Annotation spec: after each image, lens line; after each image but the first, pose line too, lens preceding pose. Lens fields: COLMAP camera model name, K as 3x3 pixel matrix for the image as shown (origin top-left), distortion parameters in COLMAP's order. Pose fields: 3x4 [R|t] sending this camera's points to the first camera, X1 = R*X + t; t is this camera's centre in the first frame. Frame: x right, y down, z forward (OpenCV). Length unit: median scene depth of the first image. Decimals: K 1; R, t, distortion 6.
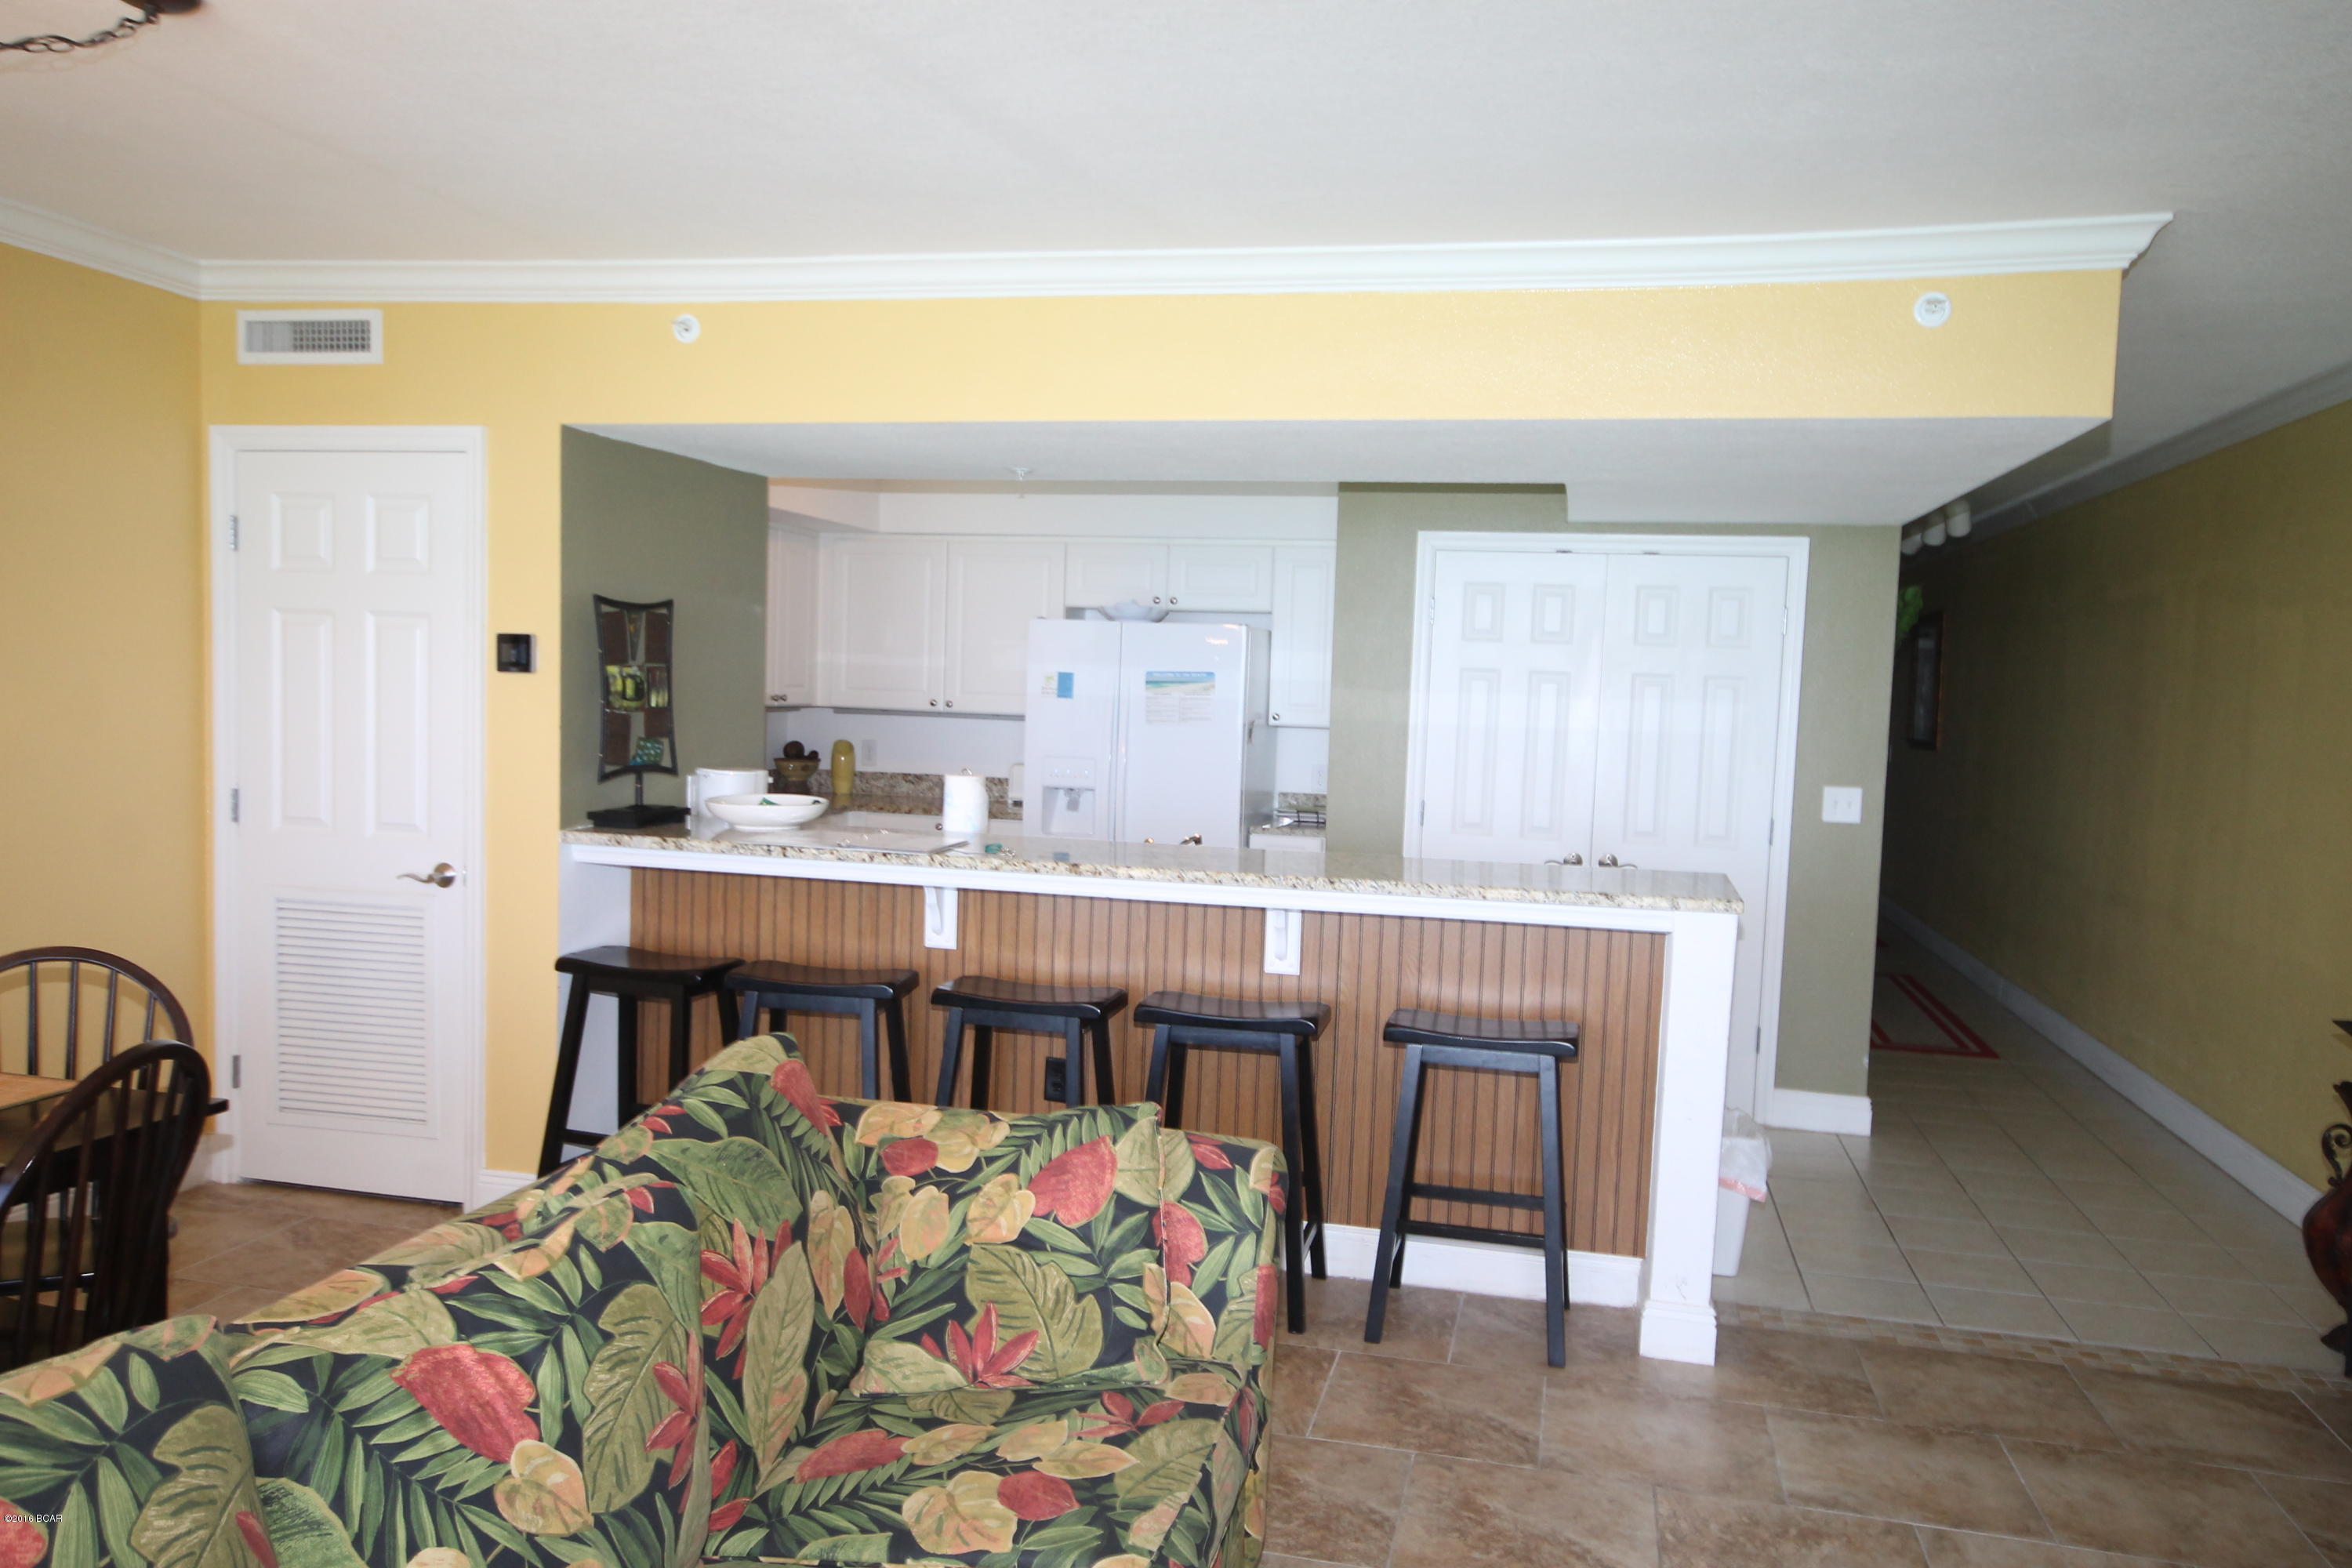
lens RADIAL K [[1648.2, 0, 1195.1], [0, 1648.2, 792.5], [0, 0, 1]] dist [0.006284, 0.024106]
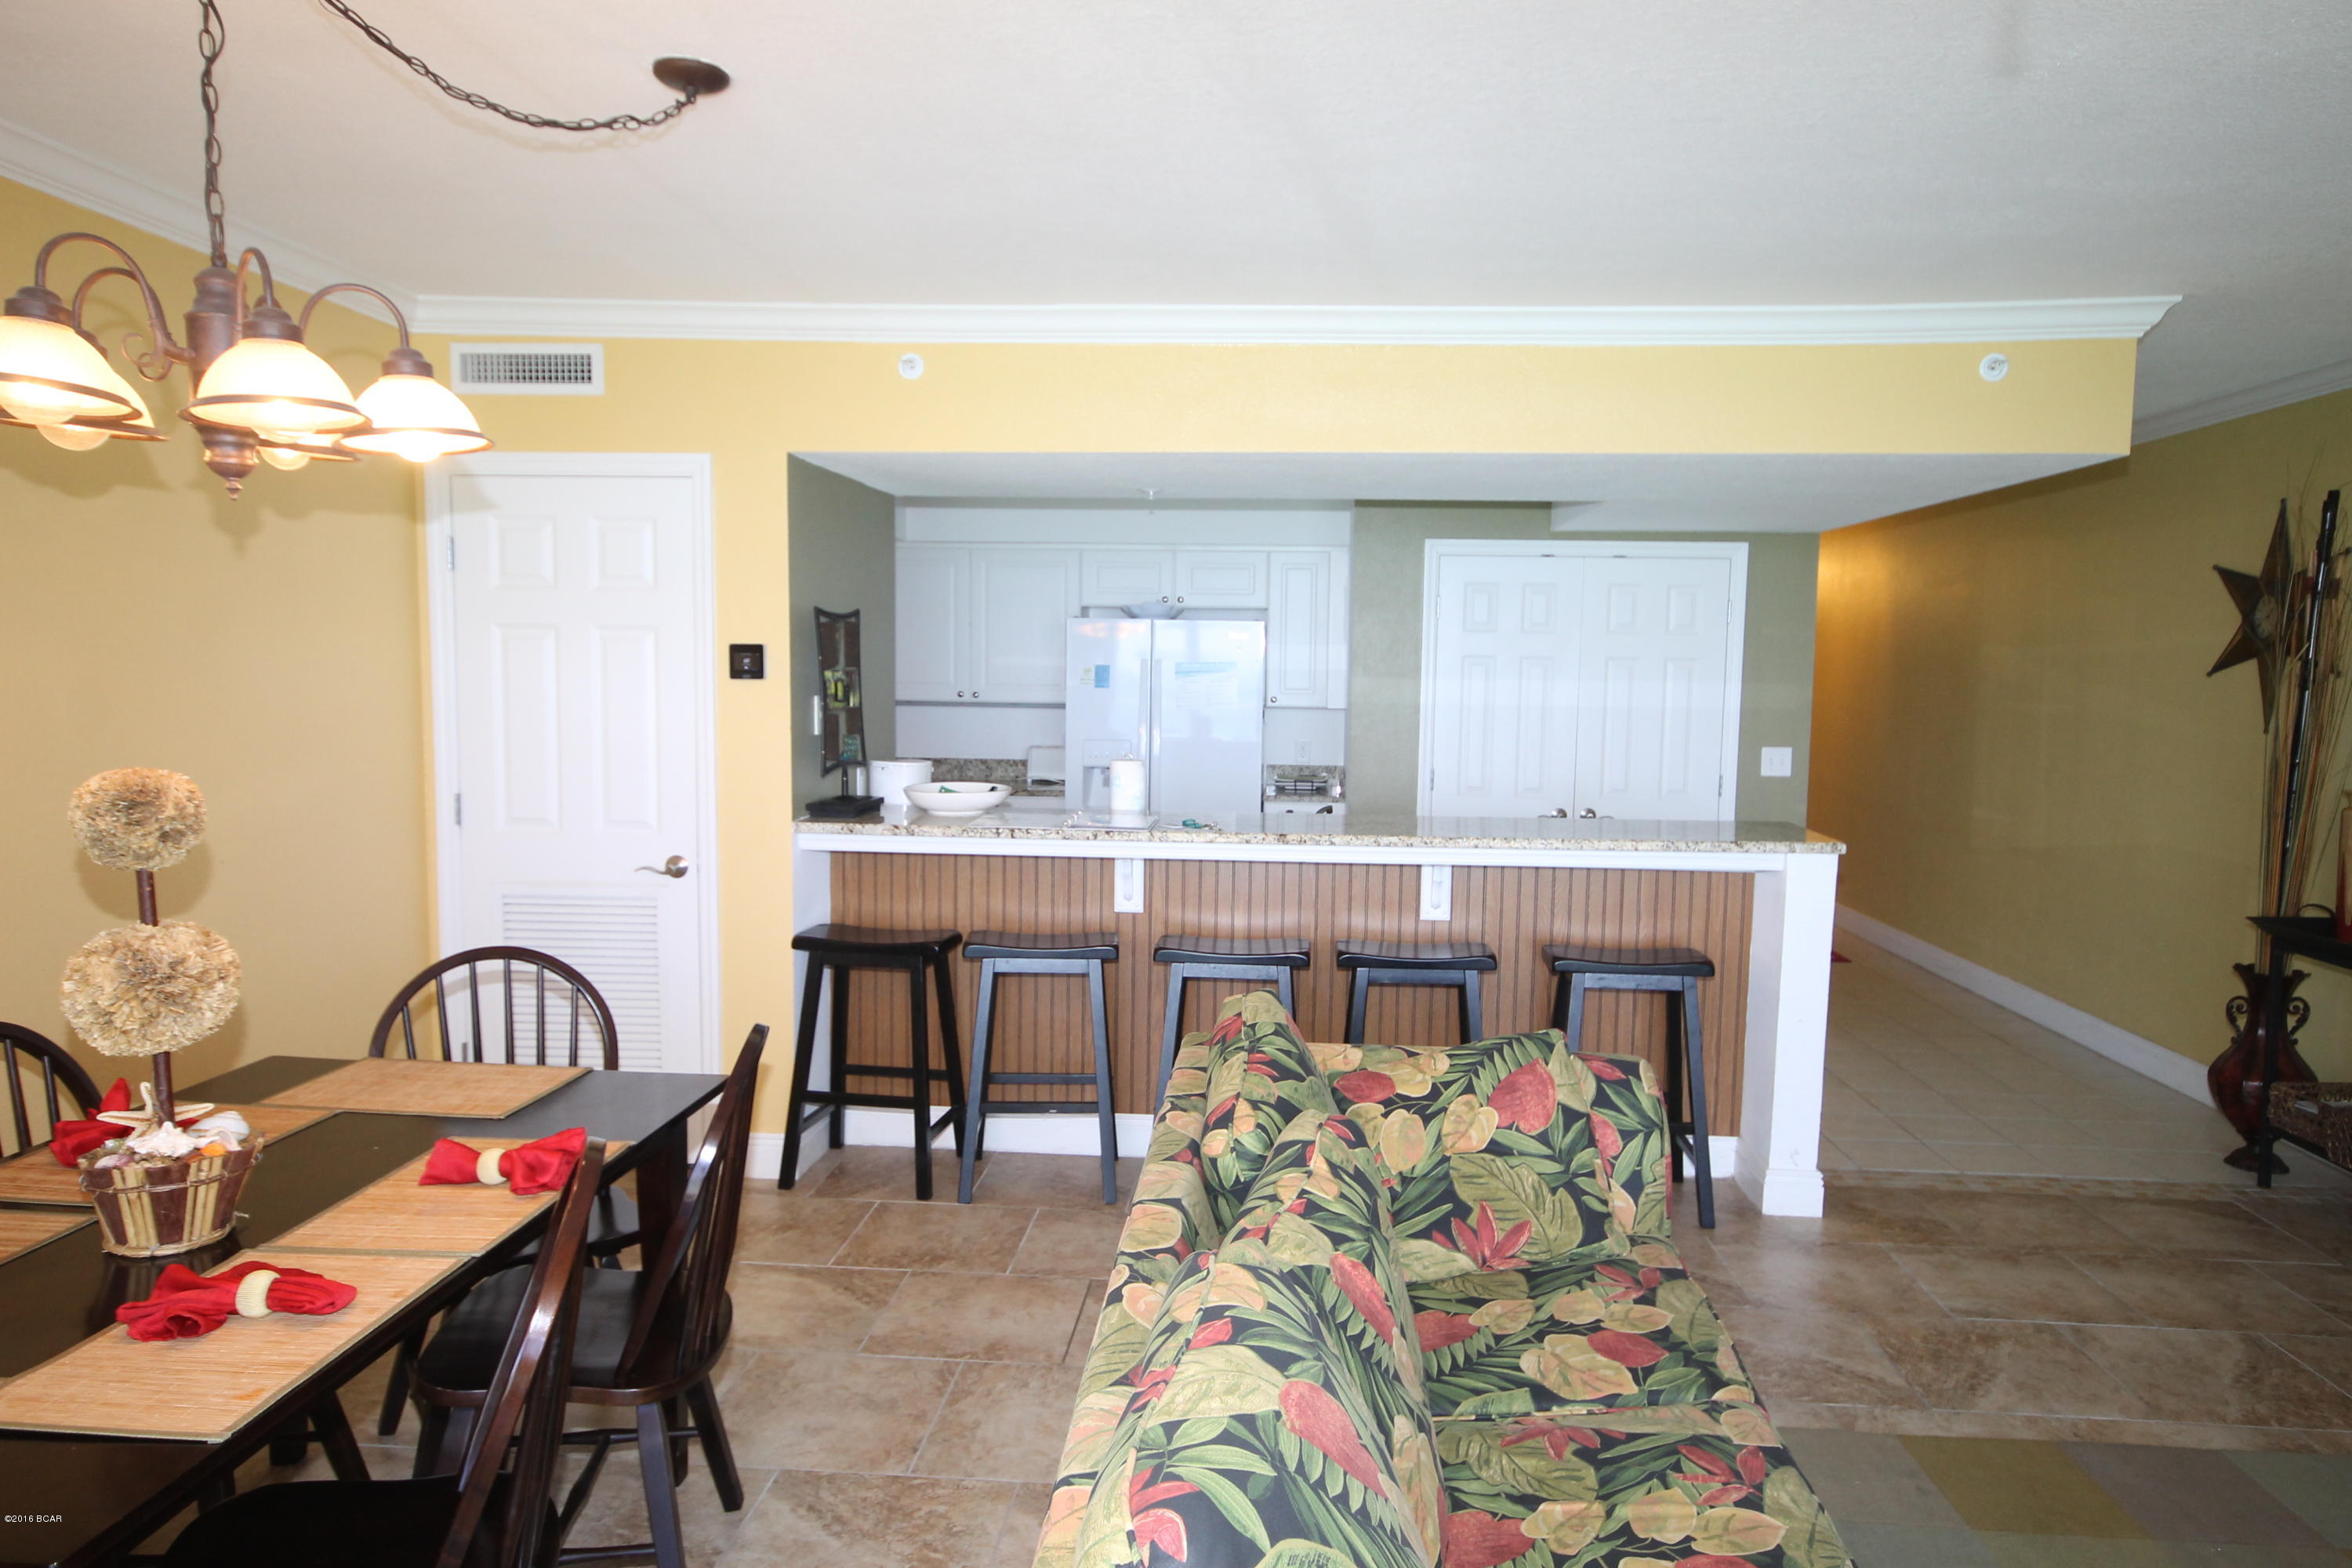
lens RADIAL K [[1464.8, 0, 1196.9], [0, 1464.8, 792.3], [0, 0, 1]] dist [0.015237, 0.005736]
pose [[0.986859, -0.033383, 0.158100, -0.273732], [0.030067, 0.999276, 0.023322, -0.011443], [-0.158764, -0.018262, 0.987148, -0.011599]]
